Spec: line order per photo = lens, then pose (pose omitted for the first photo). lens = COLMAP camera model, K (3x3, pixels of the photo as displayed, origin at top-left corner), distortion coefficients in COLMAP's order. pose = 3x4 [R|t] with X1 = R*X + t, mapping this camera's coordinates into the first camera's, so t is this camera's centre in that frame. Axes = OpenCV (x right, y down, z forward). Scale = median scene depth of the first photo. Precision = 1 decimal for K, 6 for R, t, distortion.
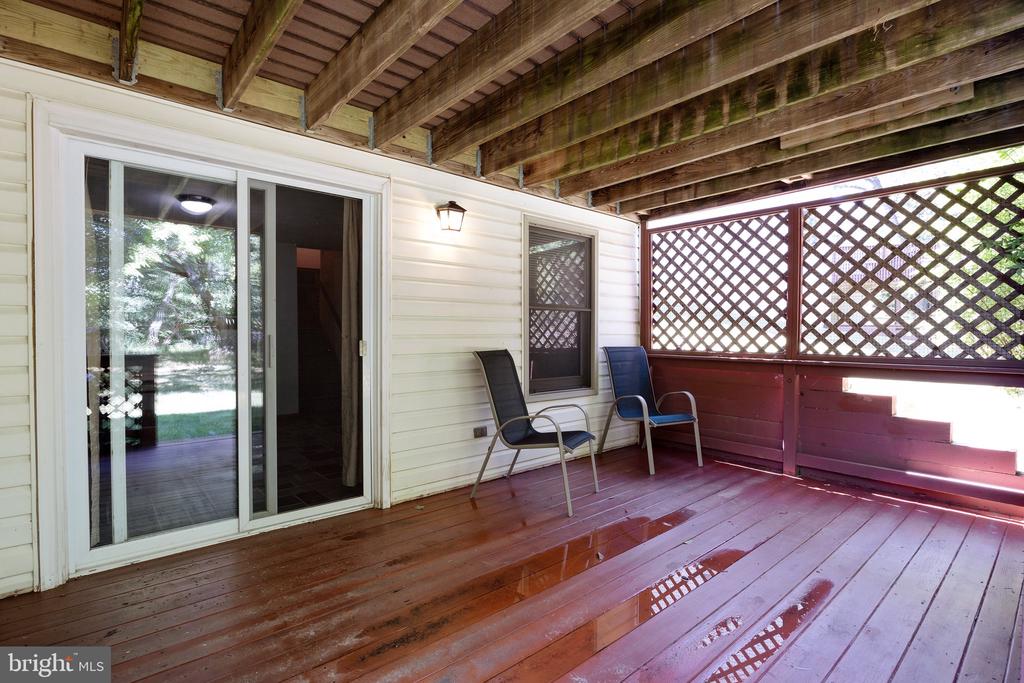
lens RADIAL K [[493.5, 0, 516.8], [0, 493.5, 341.8], [0, 0, 1]] dist [-0.009674, 0.000384]
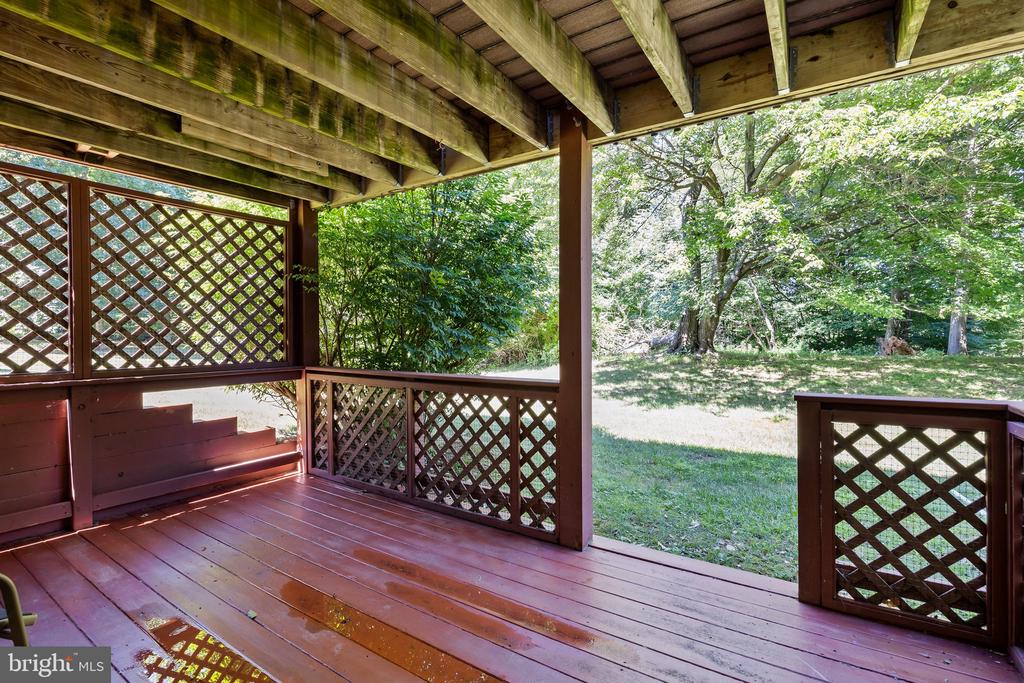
lens RADIAL K [[469.7, 0, 514.5], [0, 469.7, 339.8], [0, 0, 1]] dist [0.002048, 0.000460]
pose [[-0.268436, -0.012424, 0.963218, -0.365862], [0.019119, 0.999651, 0.018222, -0.028489], [-0.963108, 0.023307, -0.268104, 0.589898]]
